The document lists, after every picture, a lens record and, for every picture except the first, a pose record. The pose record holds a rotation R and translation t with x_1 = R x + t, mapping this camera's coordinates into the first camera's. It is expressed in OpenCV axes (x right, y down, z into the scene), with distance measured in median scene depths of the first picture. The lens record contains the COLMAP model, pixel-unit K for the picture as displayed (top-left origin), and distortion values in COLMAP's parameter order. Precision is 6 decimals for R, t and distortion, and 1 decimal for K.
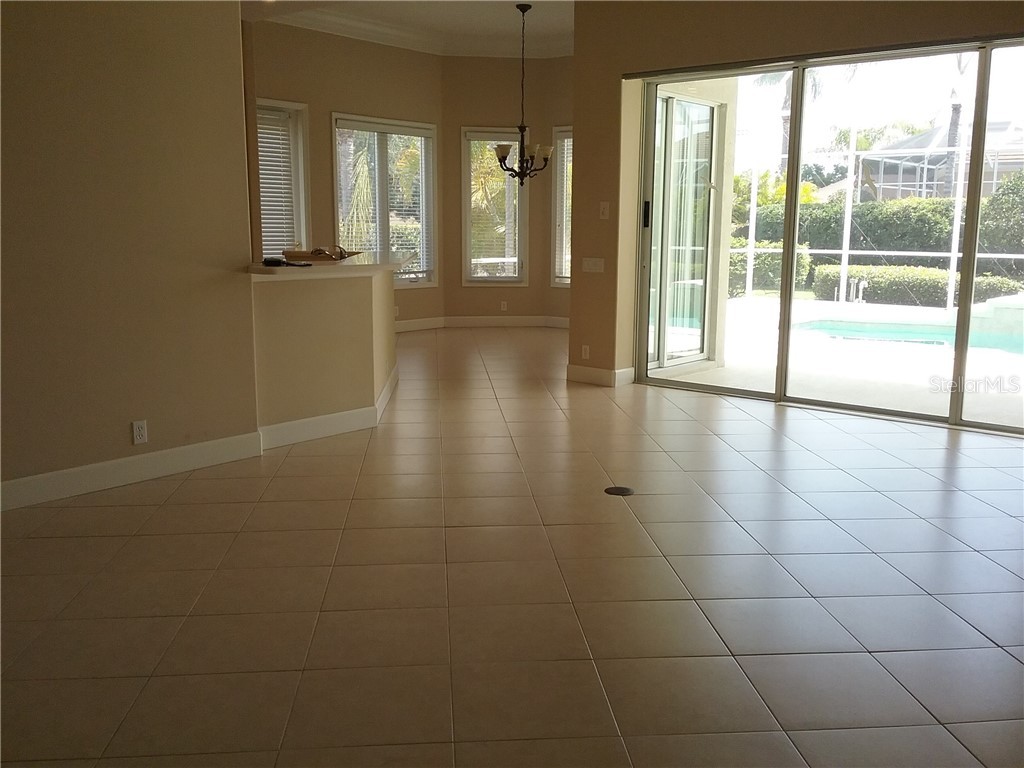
lens RADIAL K [[936.5, 0, 520.3], [0, 936.5, 372.7], [0, 0, 1]] dist [0.045096, -0.019785]
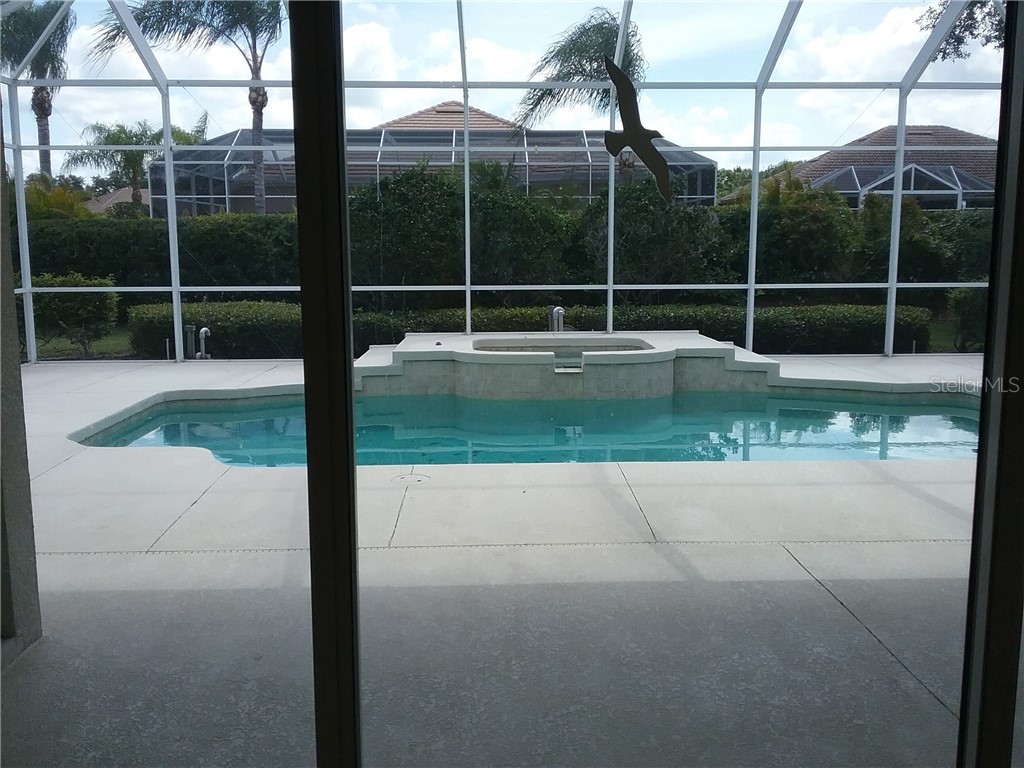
lens RADIAL K [[936.5, 0, 516.7], [0, 936.5, 378.8], [0, 0, 1]] dist [0.045096, -0.019785]
pose [[0.743335, -0.107950, 0.660151, 0.068923], [0.114928, 0.992828, 0.032941, -0.058466], [-0.658972, 0.051383, 0.750410, 0.330358]]
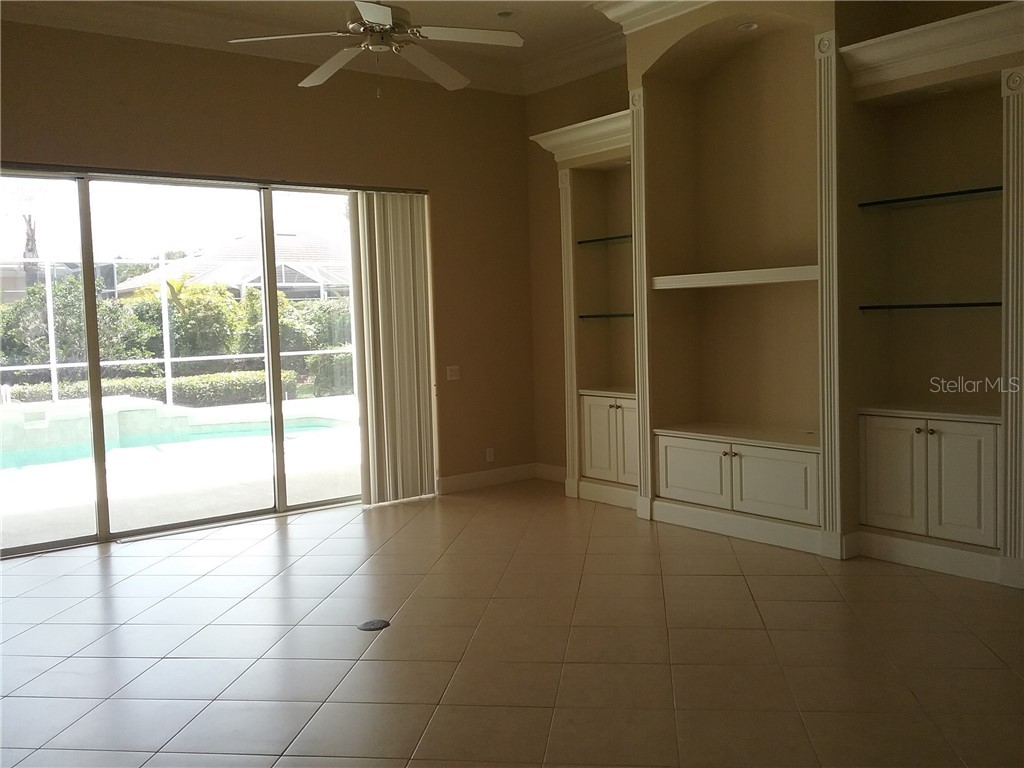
lens RADIAL K [[936.5, 0, 511.6], [0, 936.5, 387.8], [0, 0, 1]] dist [0.045096, -0.019785]
pose [[0.221159, -0.092330, 0.970857, -0.210674], [0.190212, 0.980473, 0.049915, -0.035445], [-0.956508, 0.173630, 0.234403, 0.168441]]
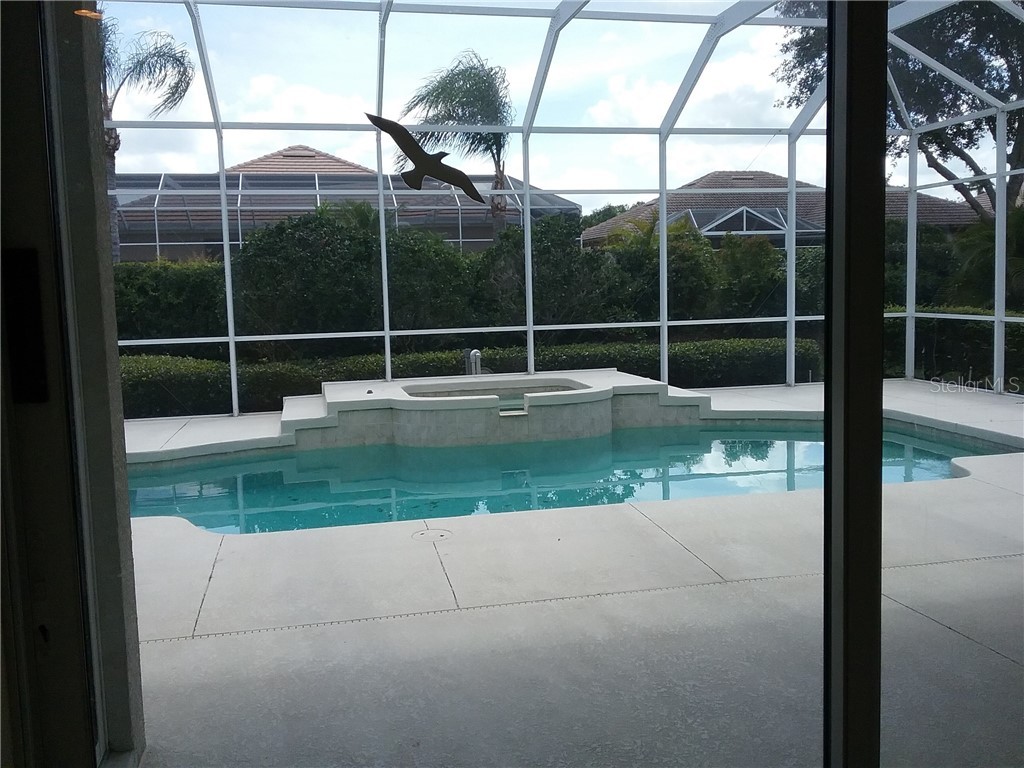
lens RADIAL K [[936.5, 0, 514.0], [0, 936.5, 383.9], [0, 0, 1]] dist [0.045096, -0.019785]
pose [[0.612340, -0.109481, 0.782978, 0.028438], [0.155408, 0.987711, 0.016569, -0.068422], [-0.775170, 0.111536, 0.621829, 0.389254]]
